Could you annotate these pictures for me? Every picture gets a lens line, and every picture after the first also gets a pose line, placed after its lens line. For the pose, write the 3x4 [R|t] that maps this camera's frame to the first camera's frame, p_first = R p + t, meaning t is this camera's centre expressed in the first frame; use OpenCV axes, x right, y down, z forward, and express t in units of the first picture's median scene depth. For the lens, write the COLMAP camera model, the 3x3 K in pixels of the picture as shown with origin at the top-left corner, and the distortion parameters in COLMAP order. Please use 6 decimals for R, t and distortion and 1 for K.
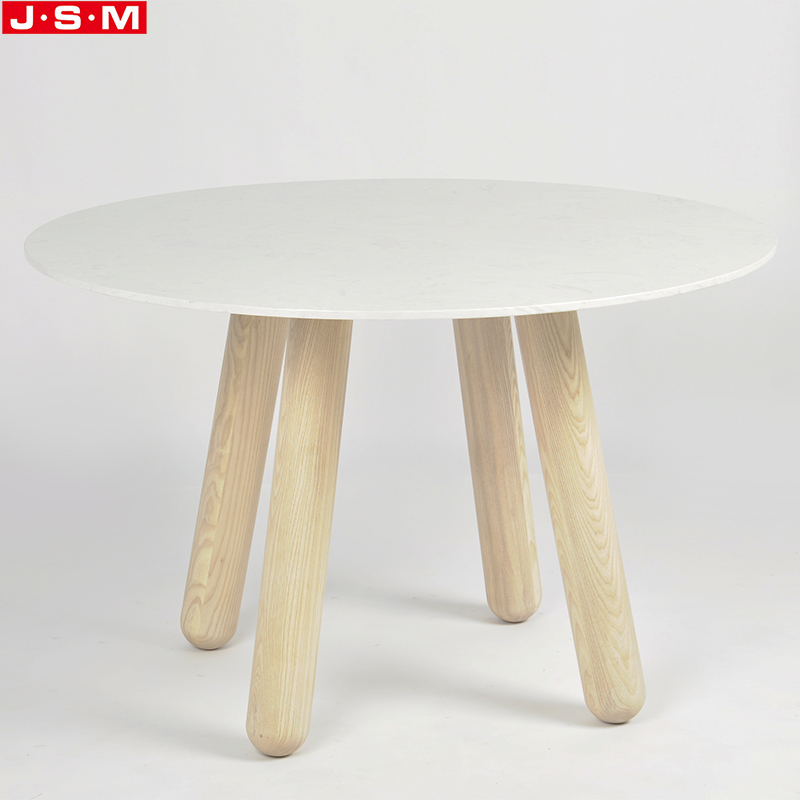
lens RADIAL K [[2872.7, 0, 411.6], [0, 2872.7, 370.7], [0, 0, 1]] dist [0.235281, 0.000000]
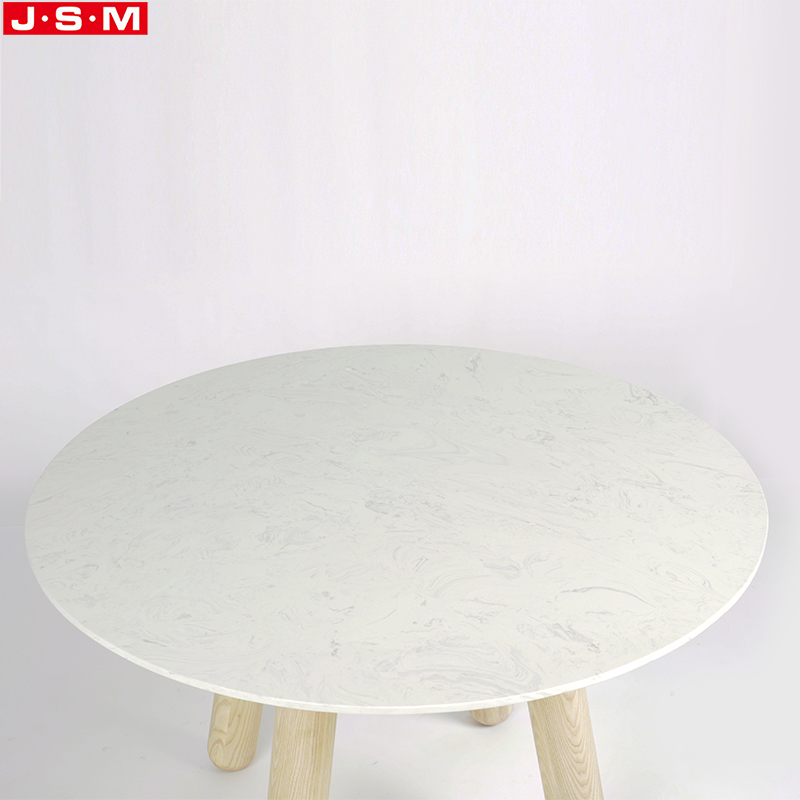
lens RADIAL K [[1391.4, 0, 381.4], [0, 1391.4, 468.5], [0, 0, 1]] dist [0.082128, 0.000000]
pose [[0.999919, -0.002907, -0.012411, -0.002335], [0.006060, 0.964987, 0.262229, -0.187726], [0.011214, -0.262283, 0.964926, 0.529015]]
